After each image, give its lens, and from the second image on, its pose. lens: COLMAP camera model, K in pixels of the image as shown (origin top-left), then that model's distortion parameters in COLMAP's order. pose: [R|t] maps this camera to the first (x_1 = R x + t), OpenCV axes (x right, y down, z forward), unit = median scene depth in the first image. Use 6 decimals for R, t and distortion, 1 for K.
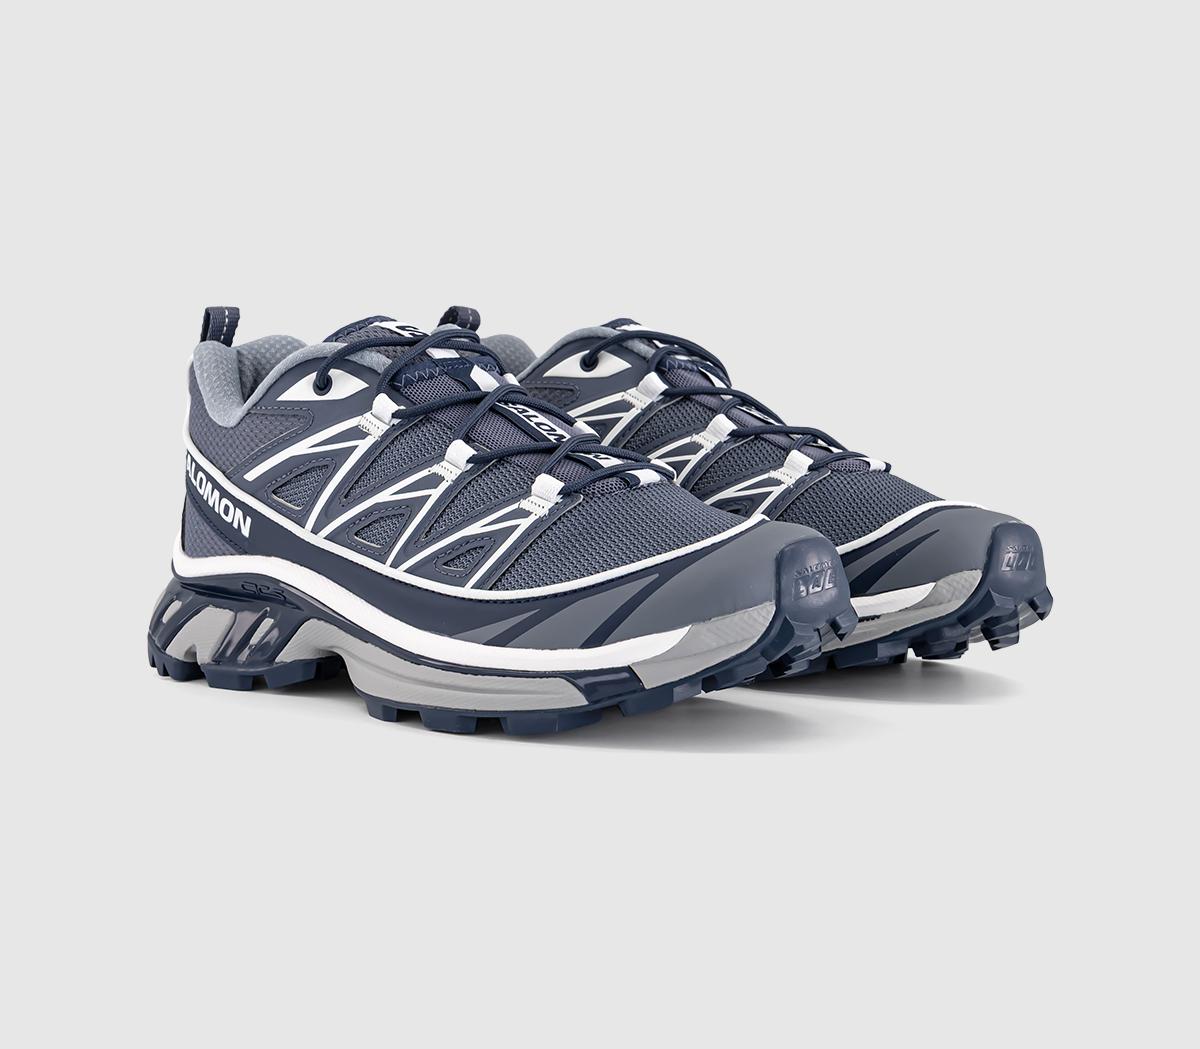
lens RADIAL K [[1813.0, 0, 600.0], [0, 1813.0, 524.5], [0, 0, 1]] dist [0.019886, 0.045050]
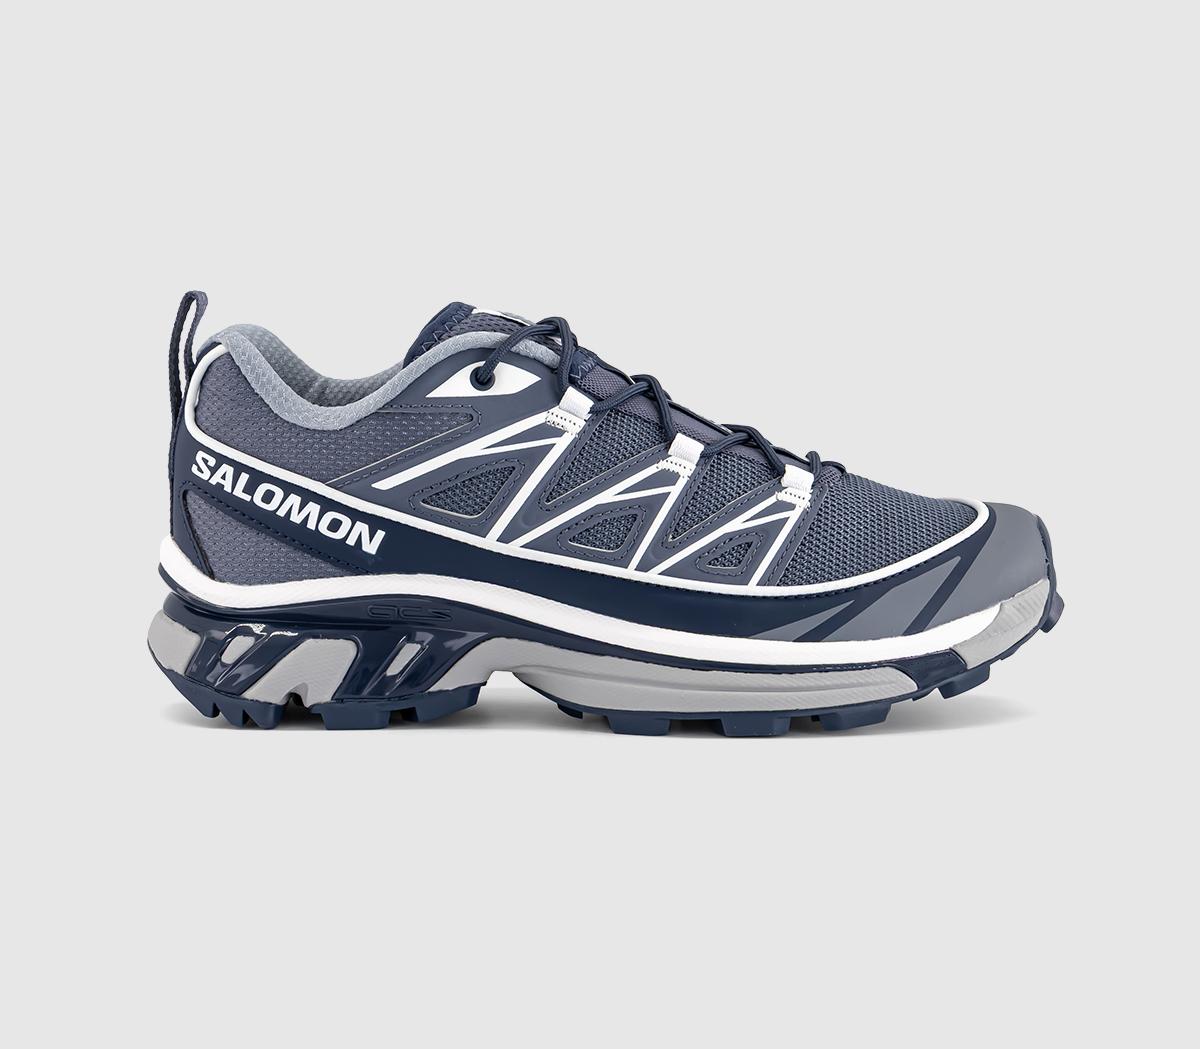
lens RADIAL K [[1813.0, 0, 600.0], [0, 1813.0, 524.5], [0, 0, 1]] dist [0.019886, 0.045050]
pose [[0.850617, -0.046248, 0.523748, -0.596433], [0.053873, 0.998548, 0.000680, -0.002138], [-0.523019, 0.027637, 0.851873, 0.207735]]
